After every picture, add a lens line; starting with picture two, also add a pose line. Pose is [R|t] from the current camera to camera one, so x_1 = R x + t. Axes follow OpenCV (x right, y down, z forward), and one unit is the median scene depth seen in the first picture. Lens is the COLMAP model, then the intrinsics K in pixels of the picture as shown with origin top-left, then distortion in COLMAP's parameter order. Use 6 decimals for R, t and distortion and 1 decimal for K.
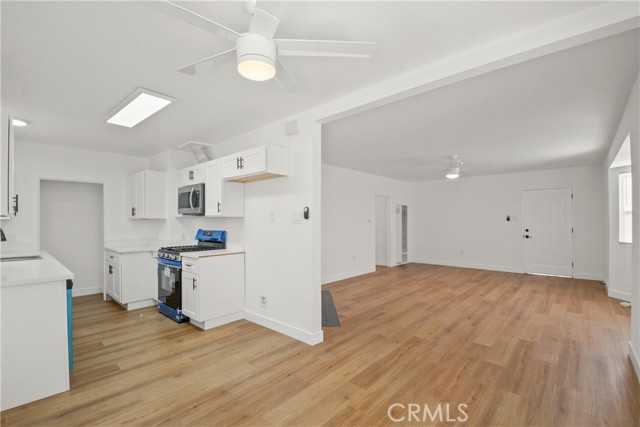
lens RADIAL K [[282.9, 0, 323.1], [0, 282.9, 218.7], [0, 0, 1]] dist [0.005351, -0.004208]
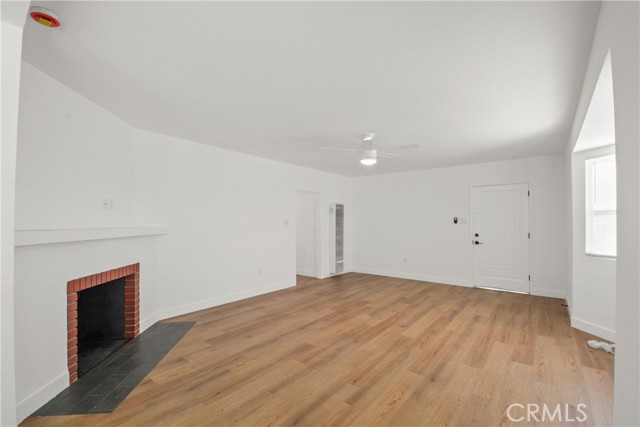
lens RADIAL K [[282.9, 0, 314.6], [0, 282.9, 220.8], [0, 0, 1]] dist [0.005351, -0.004208]
pose [[0.998706, 0.001843, 0.050821, 0.295531], [-0.001938, 0.999996, 0.001821, -0.000102], [-0.050817, -0.001917, 0.998706, 0.291548]]
